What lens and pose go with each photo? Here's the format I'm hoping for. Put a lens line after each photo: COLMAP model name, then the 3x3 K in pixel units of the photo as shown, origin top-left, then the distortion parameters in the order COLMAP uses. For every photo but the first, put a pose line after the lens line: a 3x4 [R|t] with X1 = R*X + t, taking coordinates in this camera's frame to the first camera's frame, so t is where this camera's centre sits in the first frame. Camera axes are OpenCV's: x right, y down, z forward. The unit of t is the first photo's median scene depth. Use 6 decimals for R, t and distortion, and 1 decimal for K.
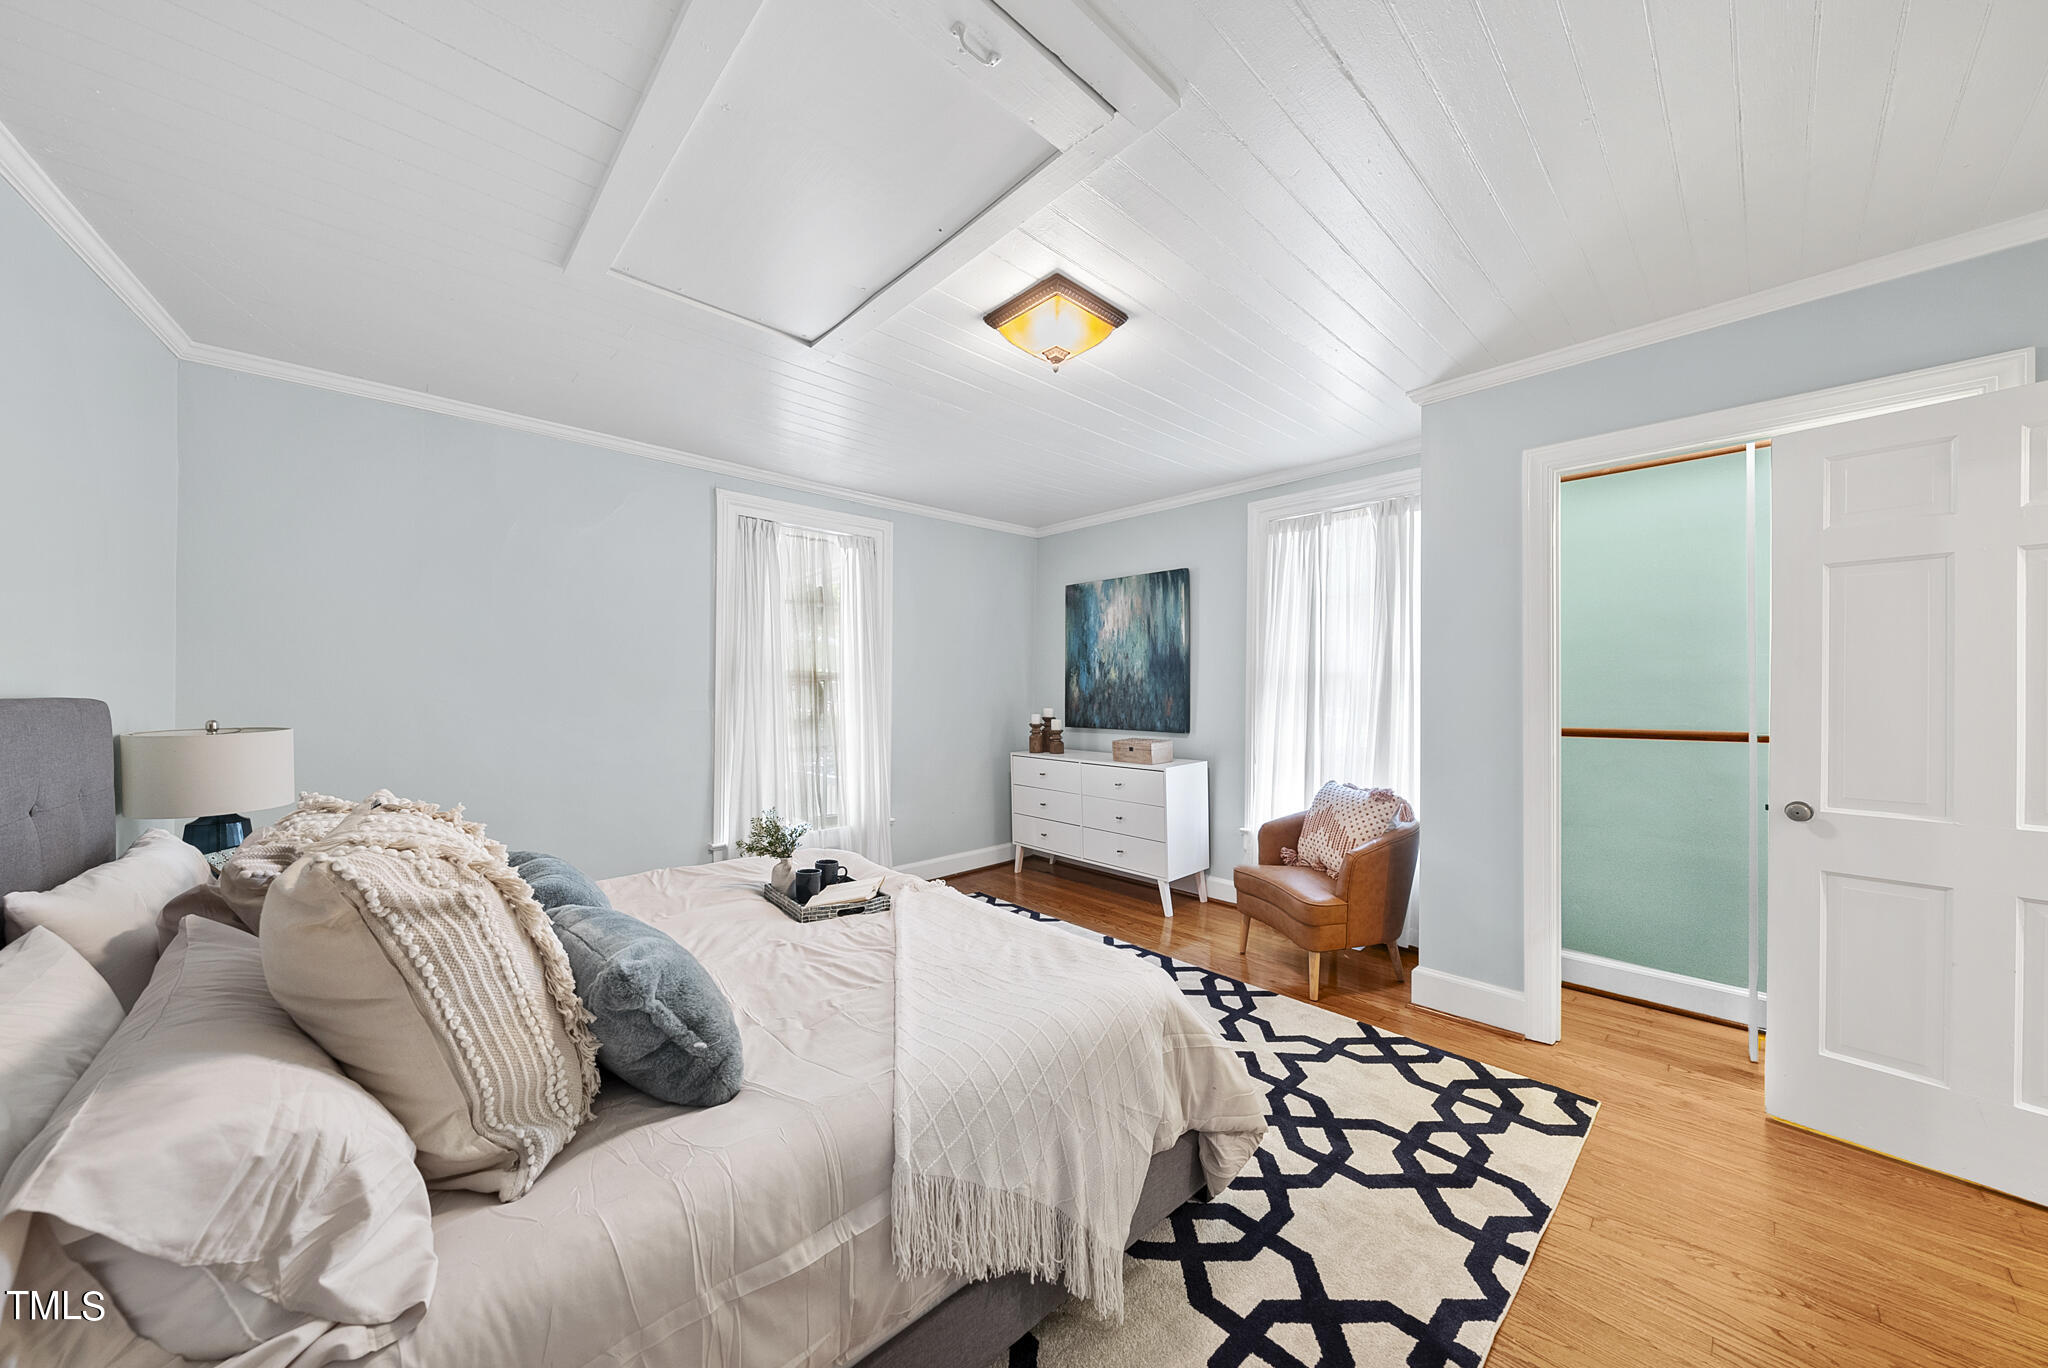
lens RADIAL K [[705.9, 0, 1028.2], [0, 705.9, 690.9], [0, 0, 1]] dist [-0.002801, -0.000034]
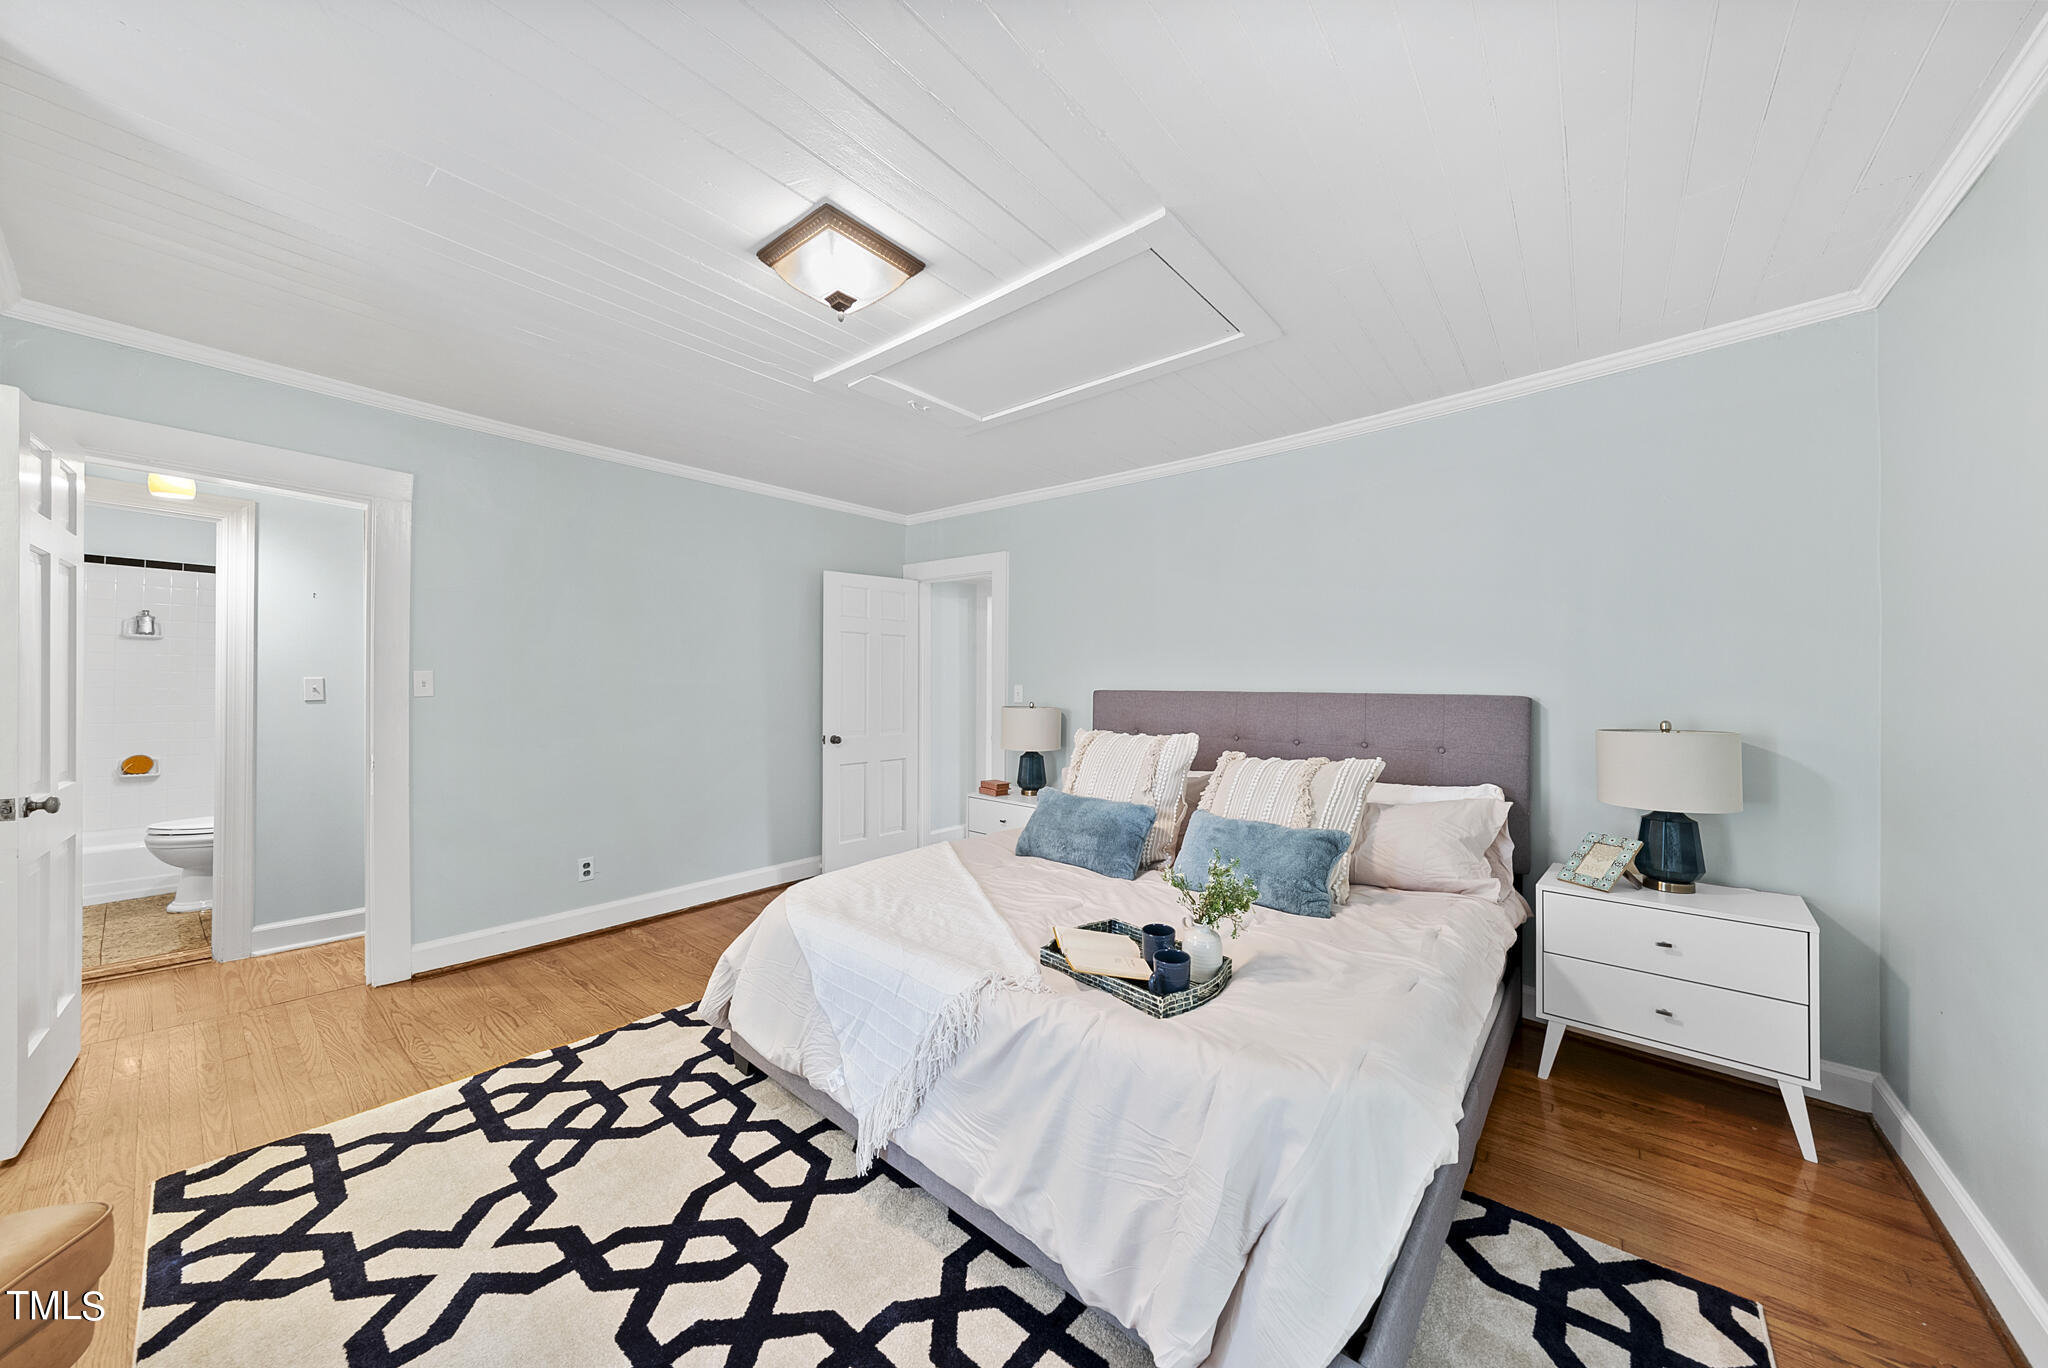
lens RADIAL K [[705.9, 0, 1018.8], [0, 705.9, 686.6], [0, 0, 1]] dist [-0.002801, -0.000034]
pose [[-0.994224, -0.012394, -0.106603, -0.104961], [-0.012556, 0.999921, 0.000851, -0.004188], [0.106584, 0.002185, -0.994301, 2.138433]]
